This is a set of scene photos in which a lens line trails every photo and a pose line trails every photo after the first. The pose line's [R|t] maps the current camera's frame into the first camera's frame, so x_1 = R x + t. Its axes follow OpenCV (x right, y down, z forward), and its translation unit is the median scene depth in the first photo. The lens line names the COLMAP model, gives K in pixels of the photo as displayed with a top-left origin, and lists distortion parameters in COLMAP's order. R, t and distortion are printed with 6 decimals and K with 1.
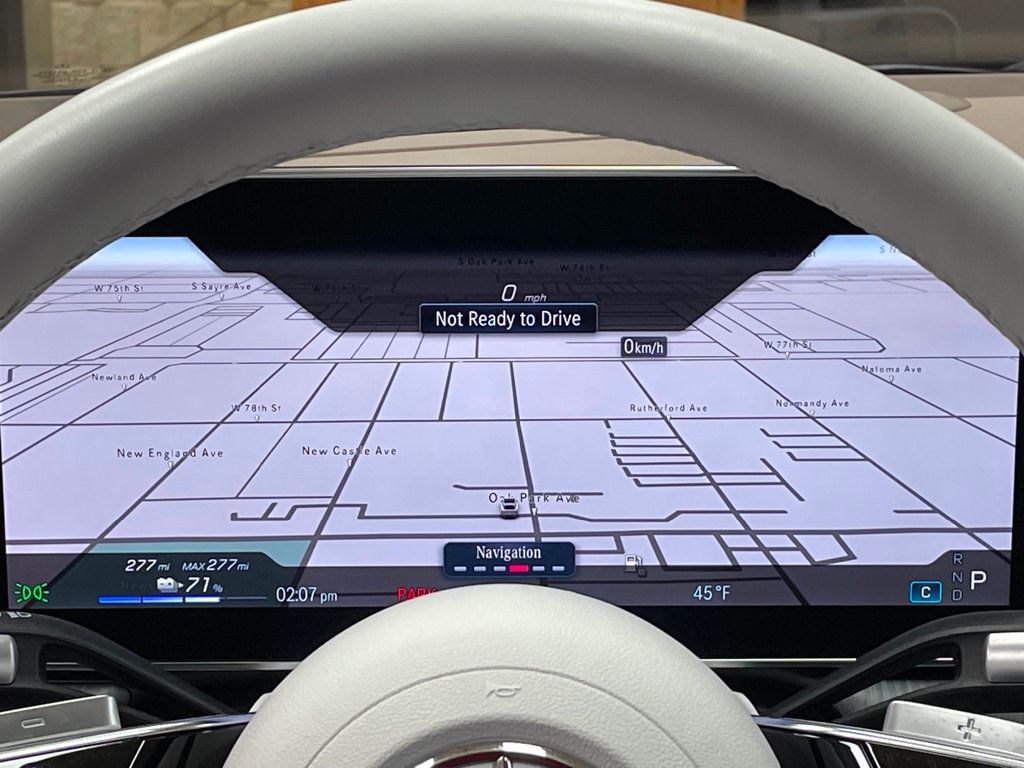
lens RADIAL K [[2375.9, 0, 516.8], [0, 2375.9, 389.9], [0, 0, 1]] dist [0.101083, 0.000000]
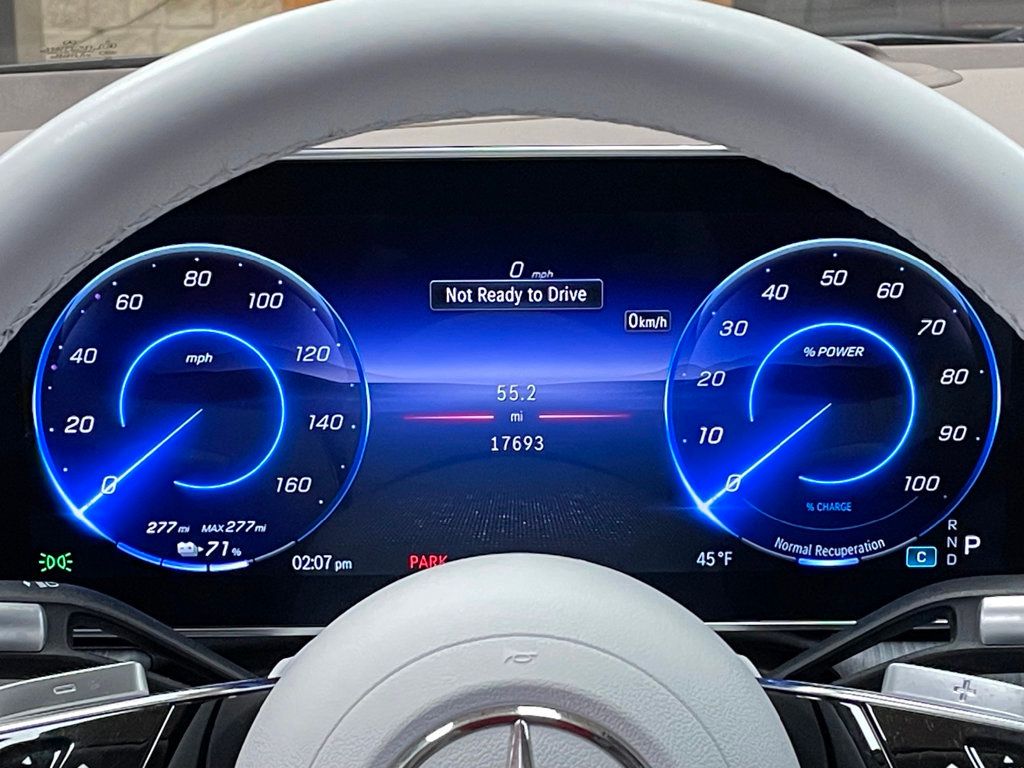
lens RADIAL K [[2375.9, 0, 513.3], [0, 2375.9, 374.1], [0, 0, 1]] dist [0.101083, 0.000000]
pose [[0.999981, -0.005052, 0.003435, -0.009514], [0.005014, 0.999925, 0.011133, -0.007655], [-0.003491, -0.011115, 0.999932, -0.034994]]
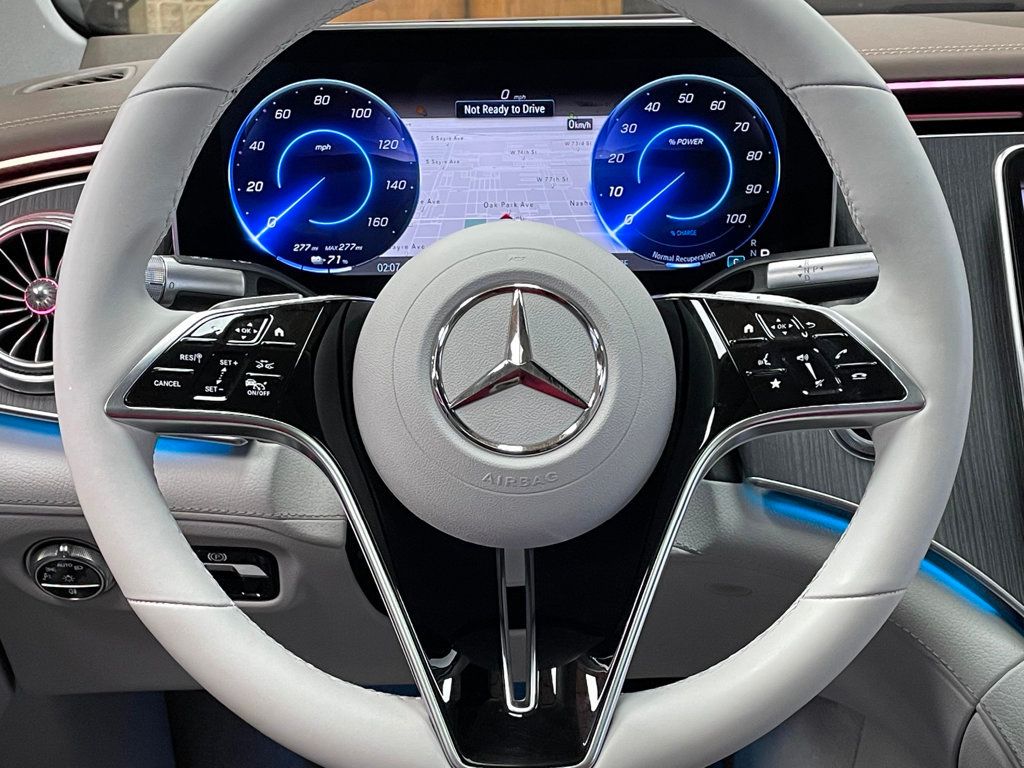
lens RADIAL K [[1640.8, 0, 508.0], [0, 1640.8, 382.8], [0, 0, 1]] dist [0.096750, 0.000000]
pose [[0.999580, -0.014271, 0.025241, -0.039150], [0.013414, 0.999339, 0.033789, 0.148837], [-0.025707, -0.033437, 0.999110, -0.279412]]
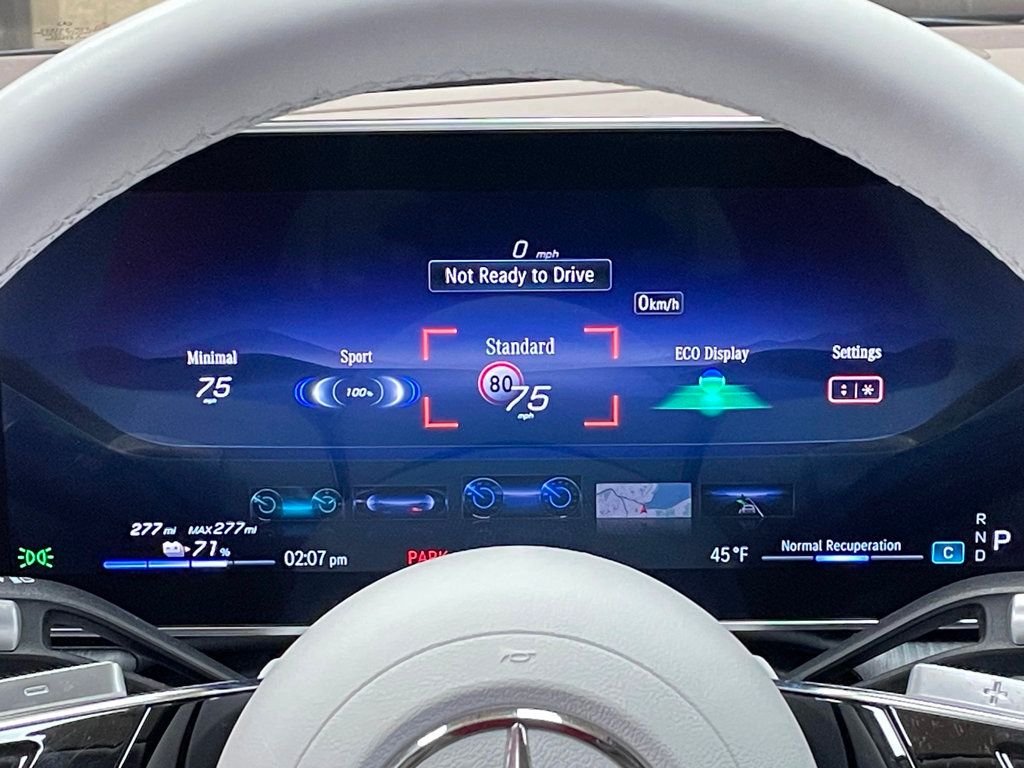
lens RADIAL K [[2375.9, 0, 512.7], [0, 2375.9, 389.7], [0, 0, 1]] dist [0.101083, 0.000000]
pose [[0.999969, -0.005106, -0.005947, -0.001067], [0.005194, 0.999875, 0.014951, 0.002644], [0.005870, -0.014982, 0.999871, 0.024776]]
